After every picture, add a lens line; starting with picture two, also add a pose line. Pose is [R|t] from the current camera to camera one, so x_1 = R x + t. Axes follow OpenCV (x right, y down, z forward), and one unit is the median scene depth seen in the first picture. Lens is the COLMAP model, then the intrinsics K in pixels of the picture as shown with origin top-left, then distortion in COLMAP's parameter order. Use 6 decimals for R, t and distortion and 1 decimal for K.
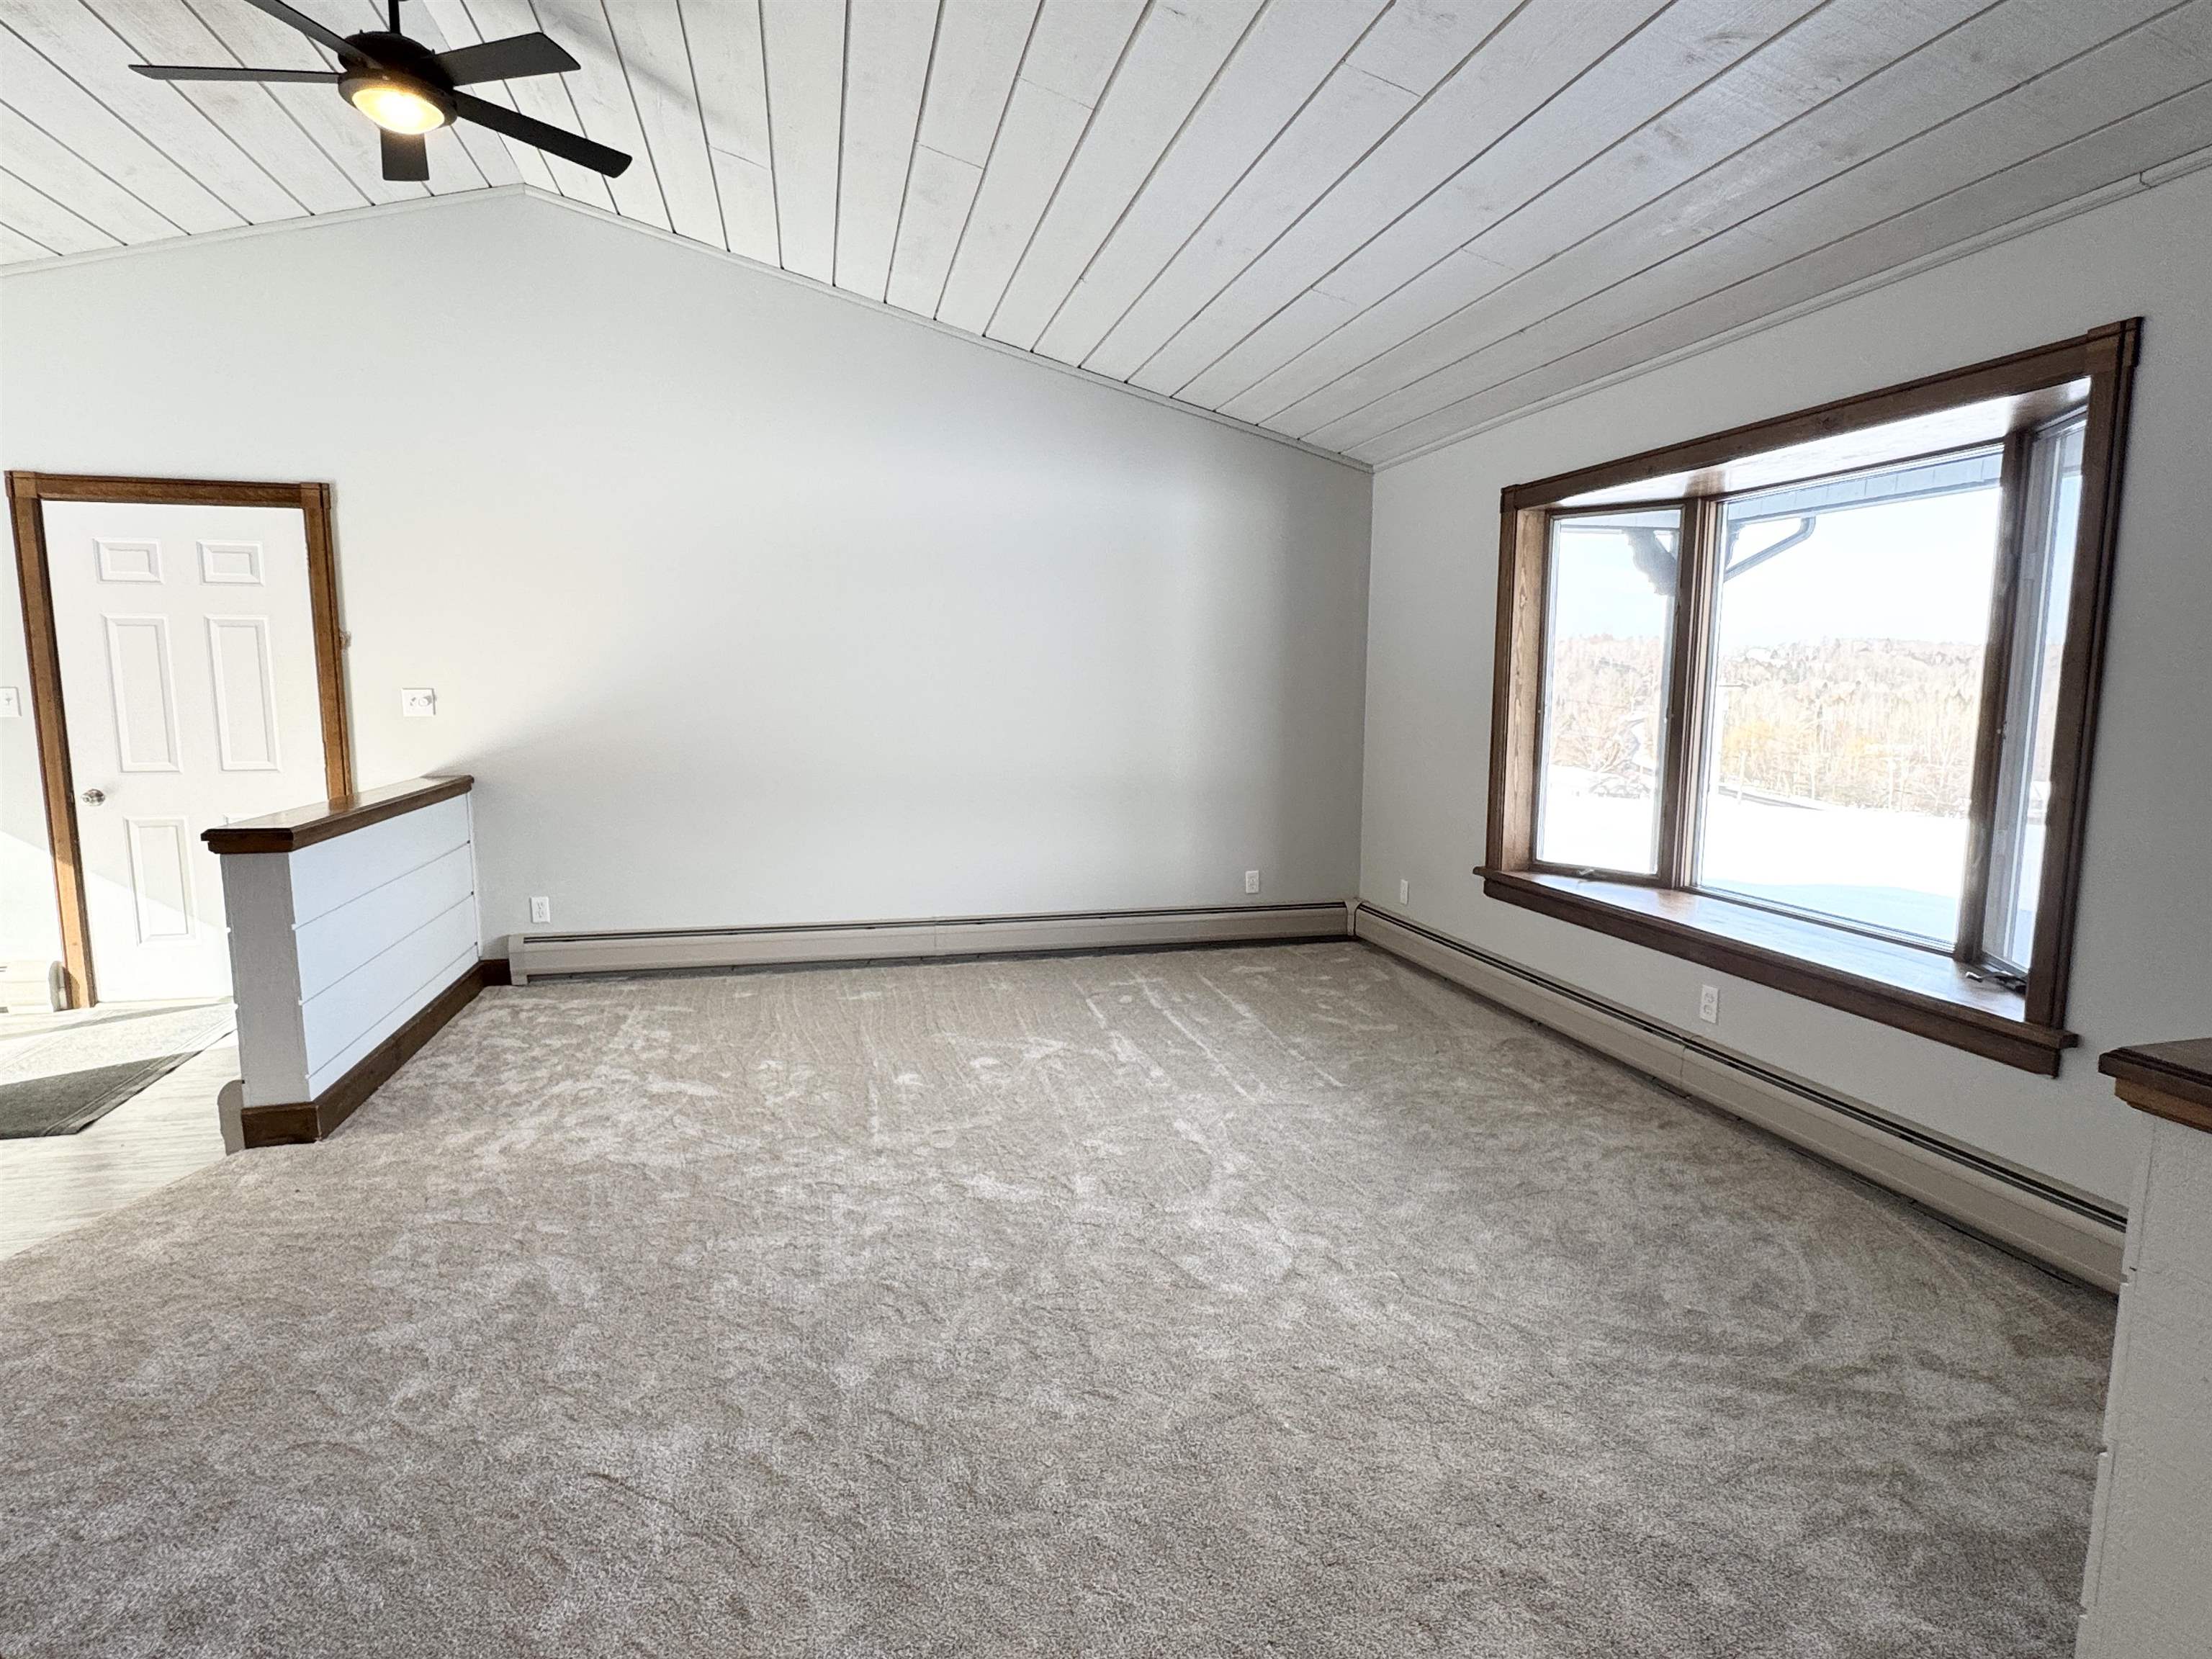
lens RADIAL K [[1199.4, 0, 1106.7], [0, 1199.4, 838.7], [0, 0, 1]] dist [-0.003792, 0.001147]
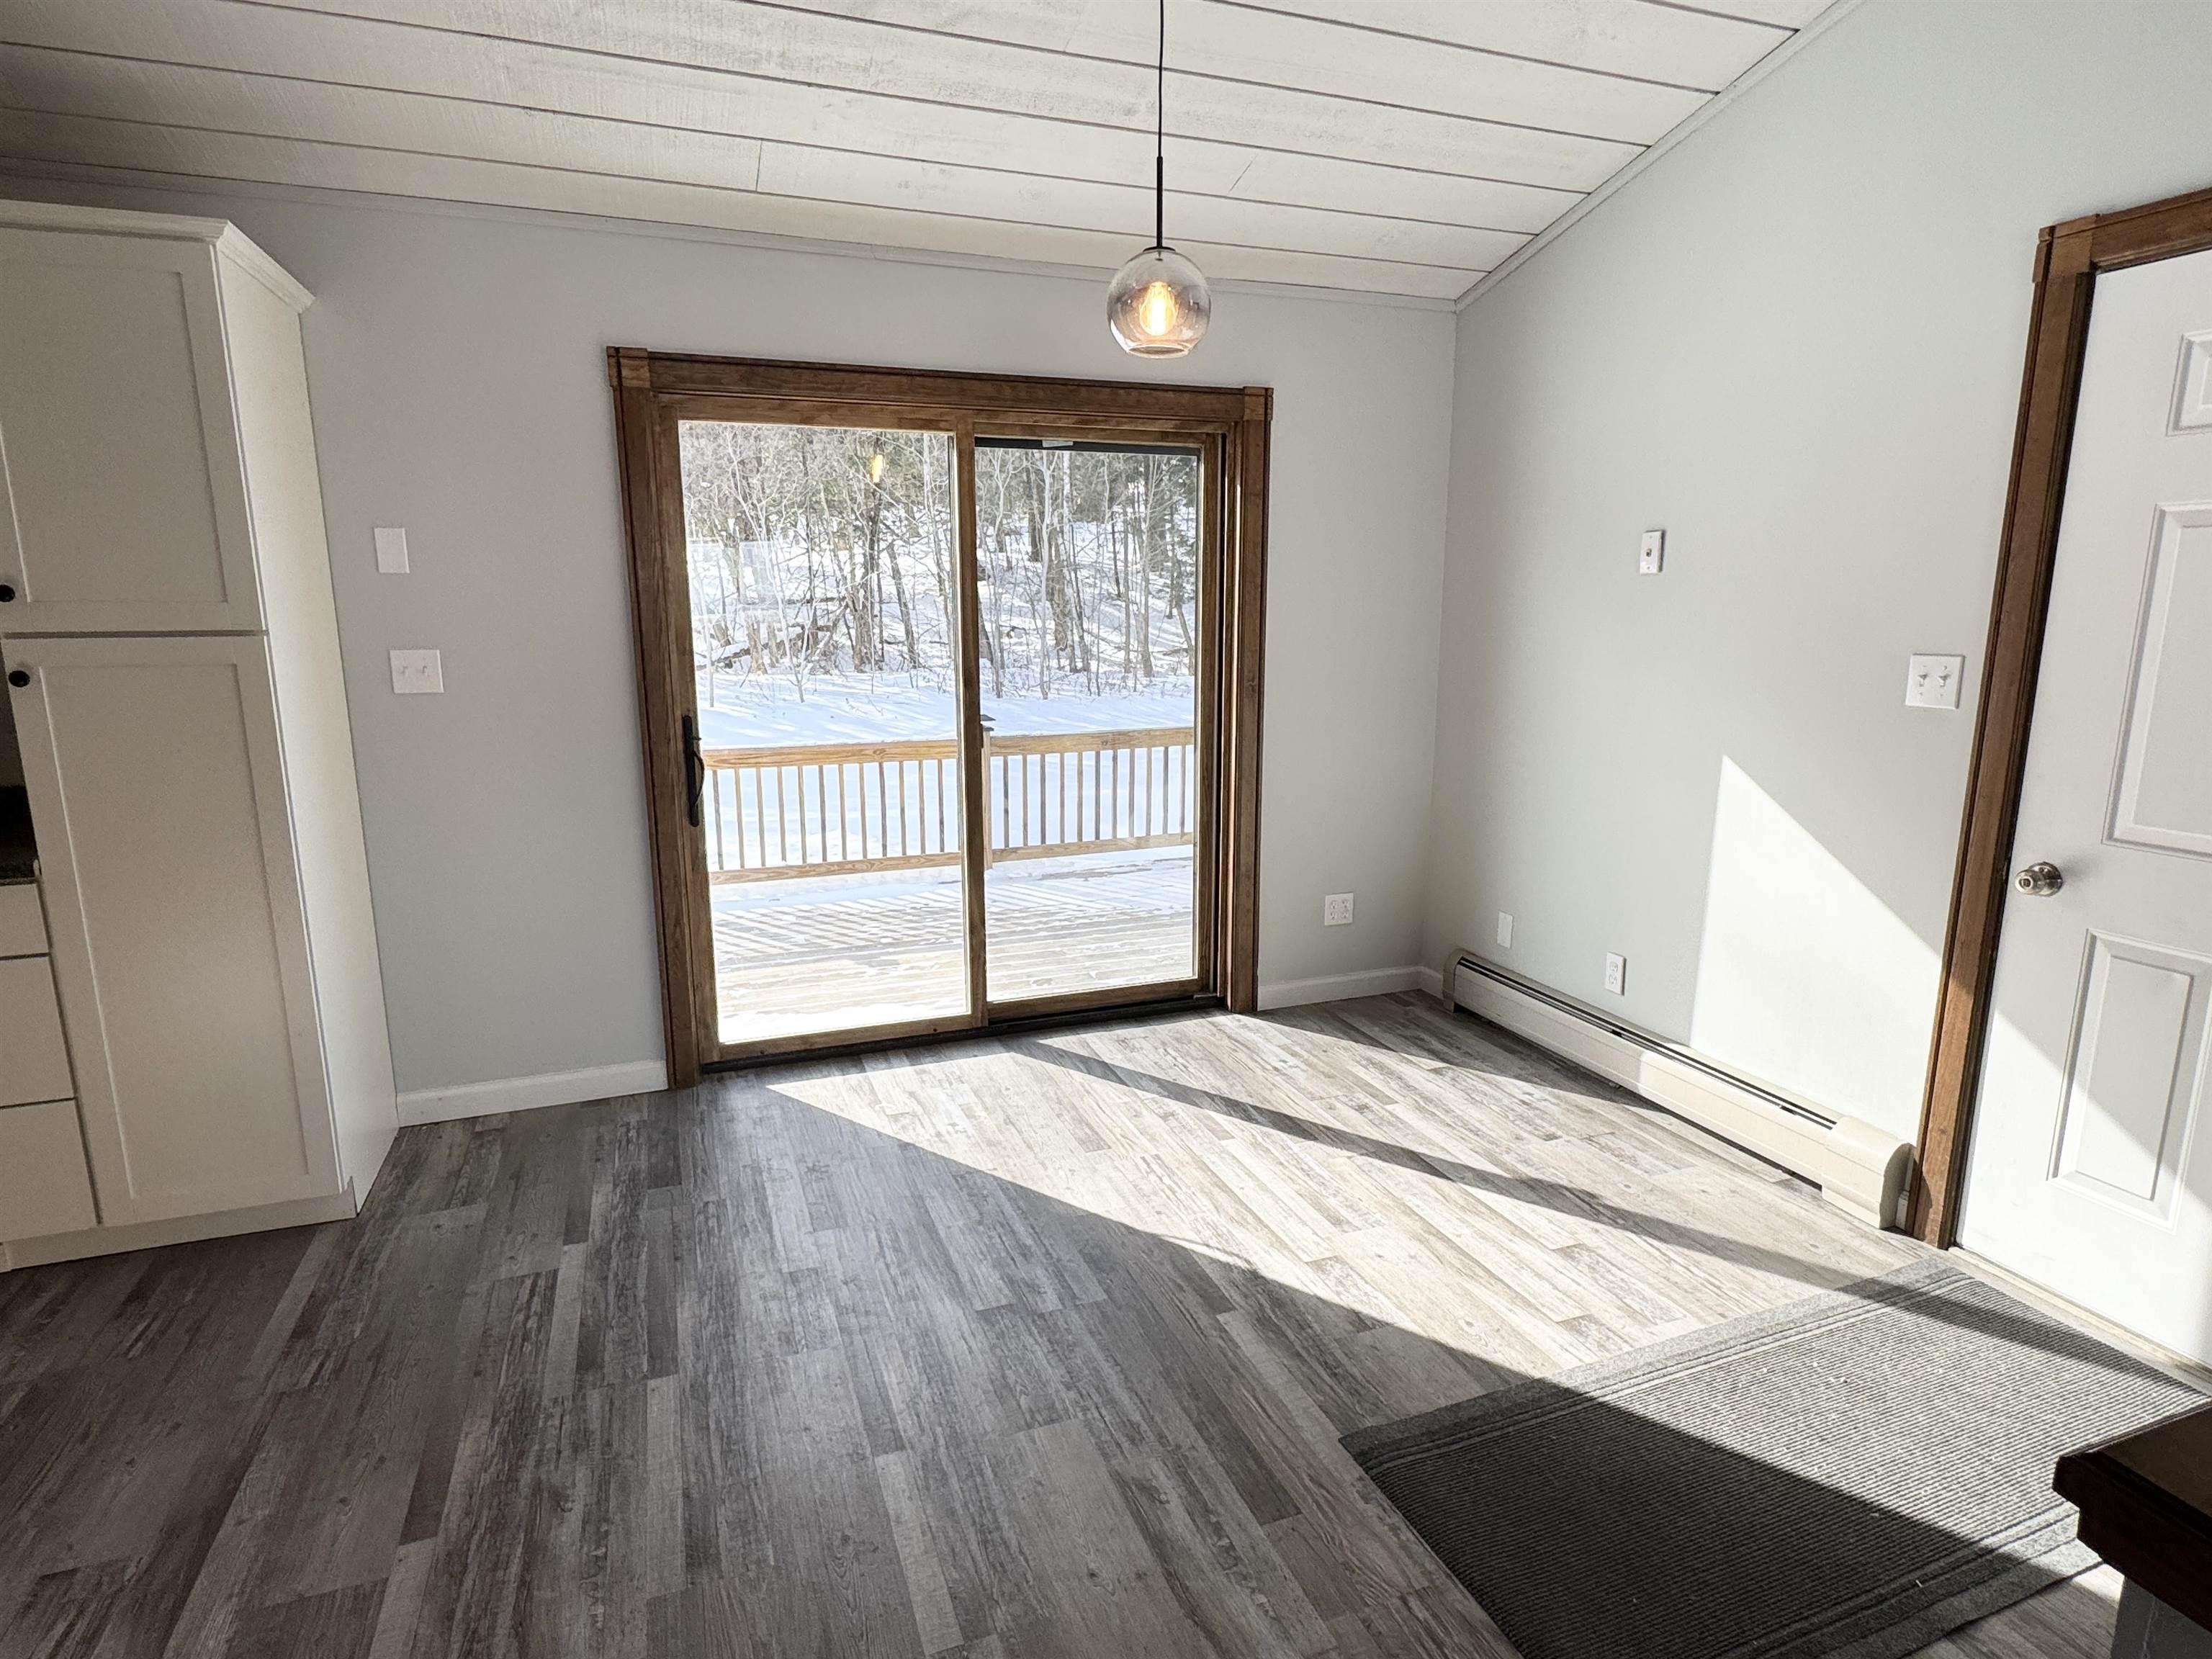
lens RADIAL K [[1199.4, 0, 1106.7], [0, 1199.4, 838.7], [0, 0, 1]] dist [-0.003792, 0.001147]
pose [[0.116885, 0.190312, -0.974741, -0.419330], [-0.128593, 0.976106, 0.175159, -0.091607], [0.984785, 0.104872, 0.138565, 0.560545]]
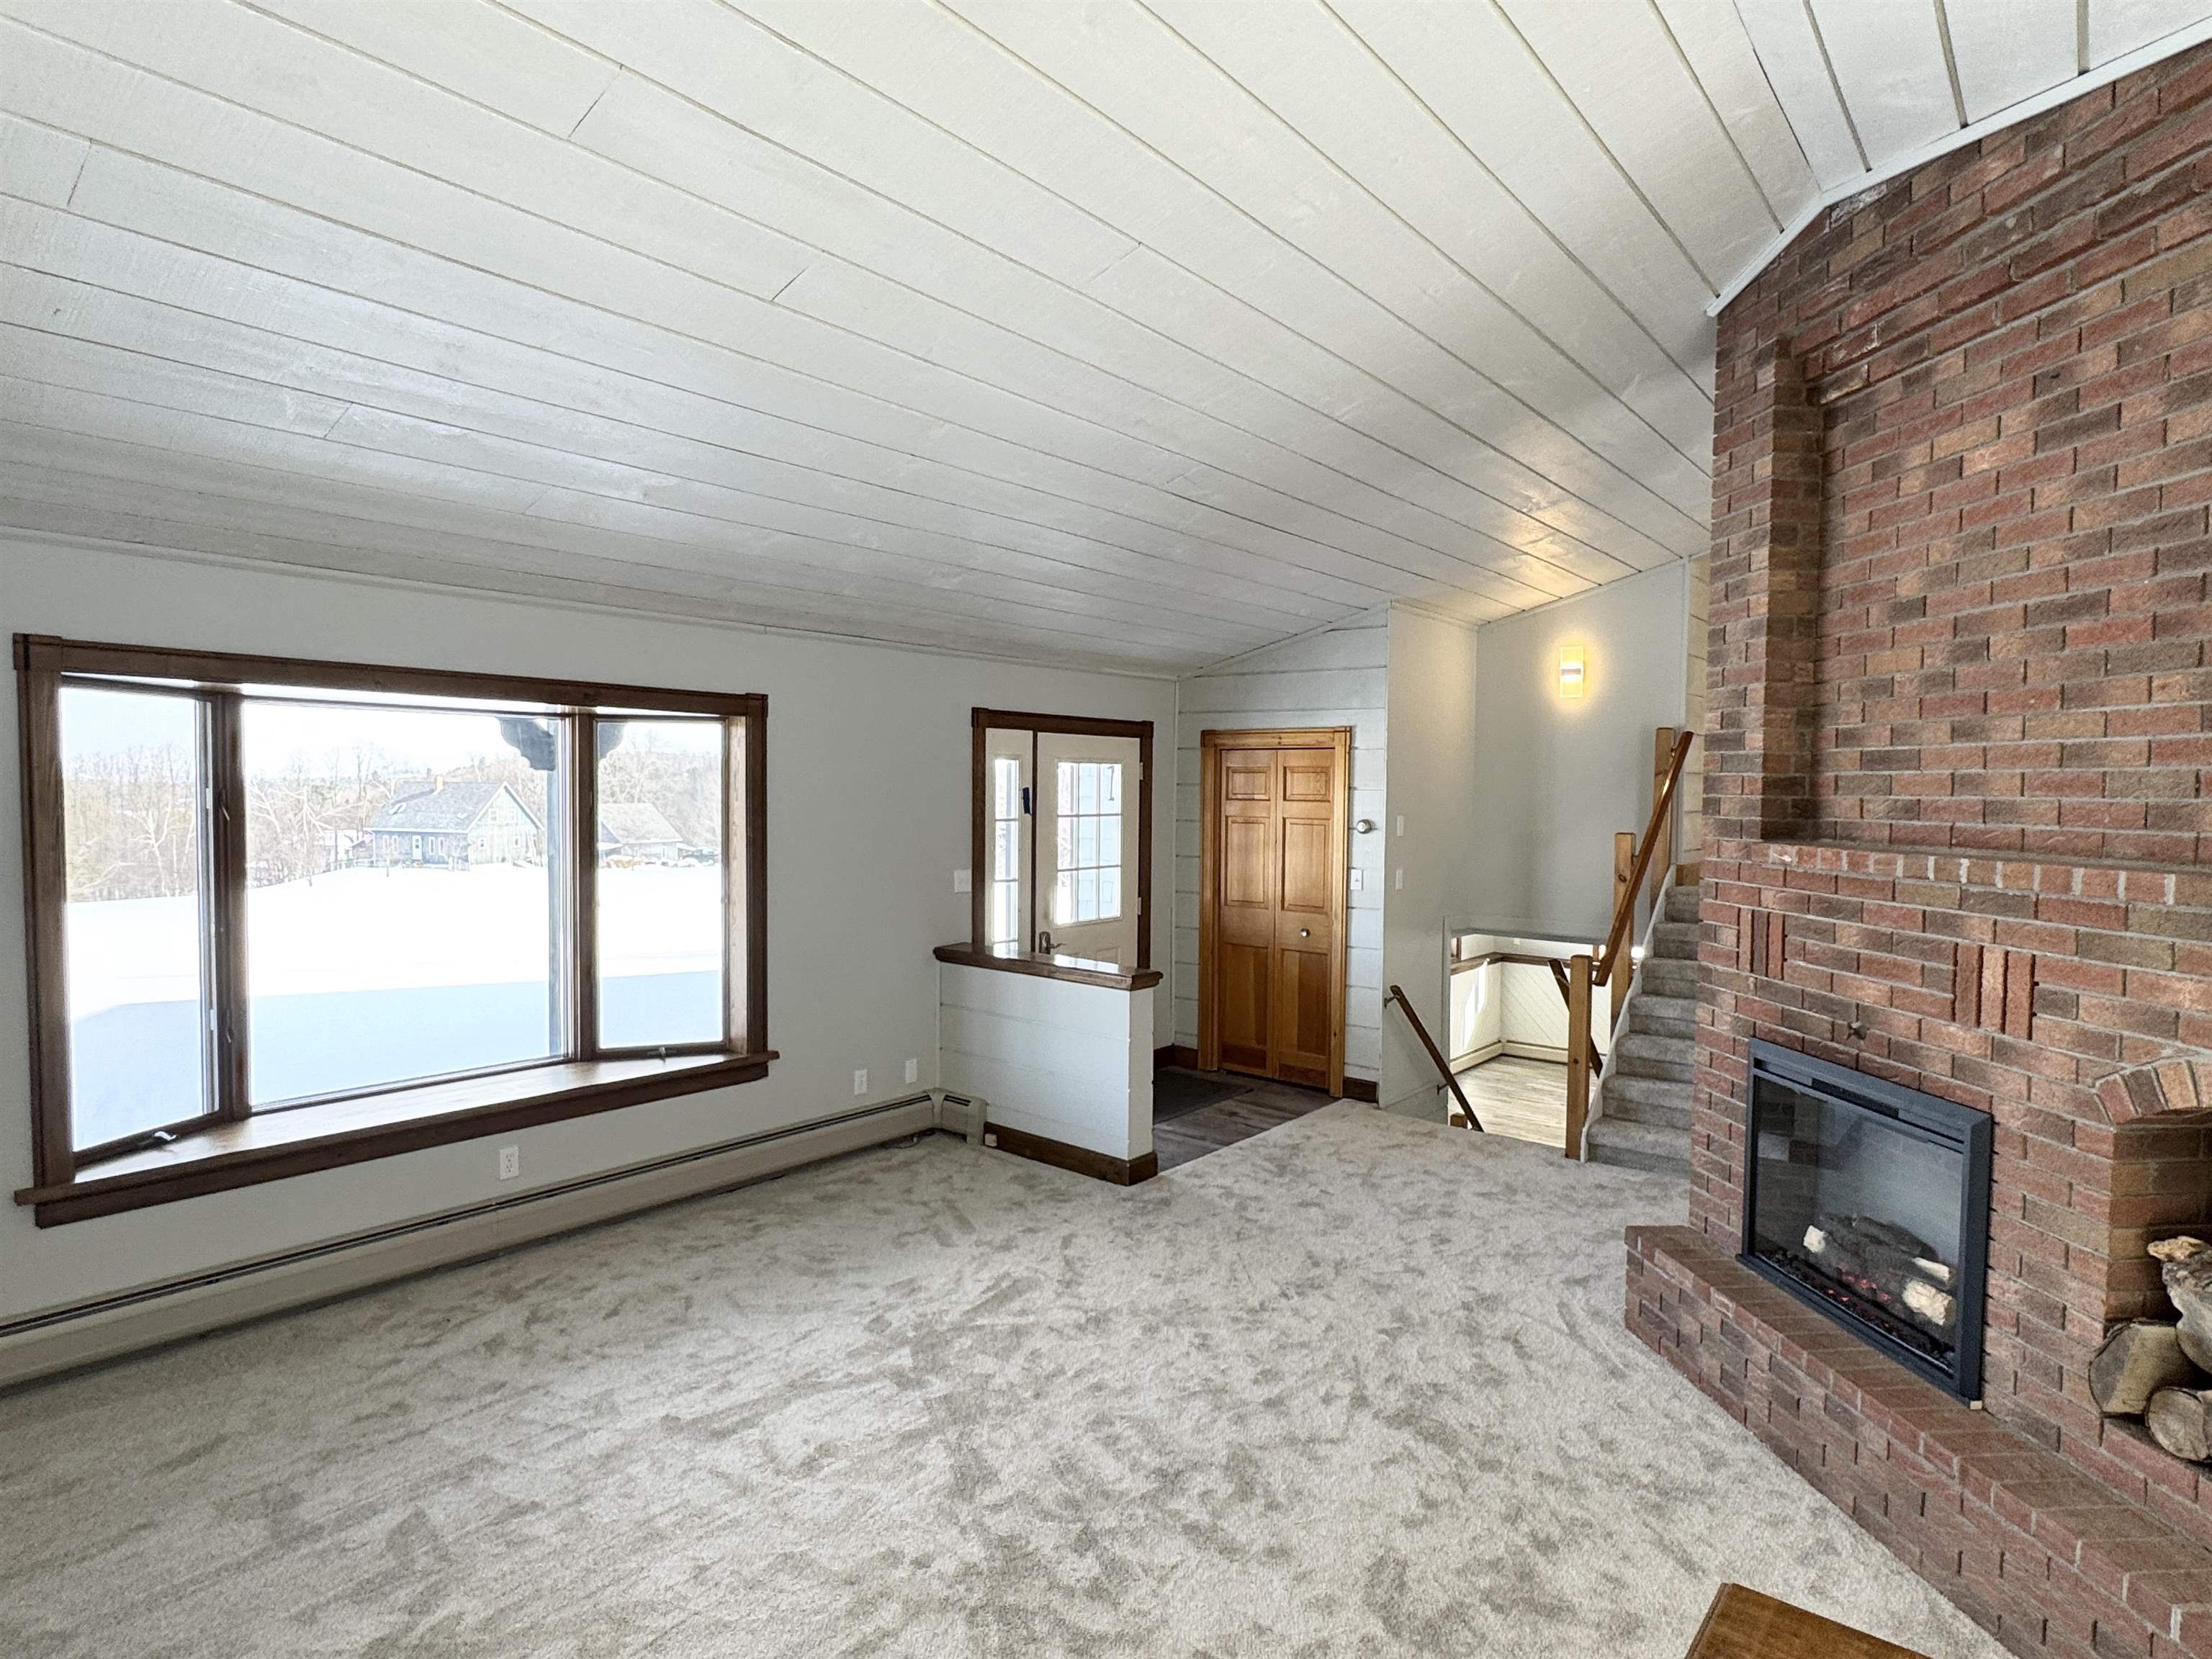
lens RADIAL K [[1199.4, 0, 1106.7], [0, 1199.4, 838.7], [0, 0, 1]] dist [-0.003792, 0.001147]
pose [[-0.598656, -0.040809, 0.799966, -0.613911], [0.094130, 0.988197, 0.120853, -0.208975], [-0.795456, 0.147650, -0.587749, 0.957452]]
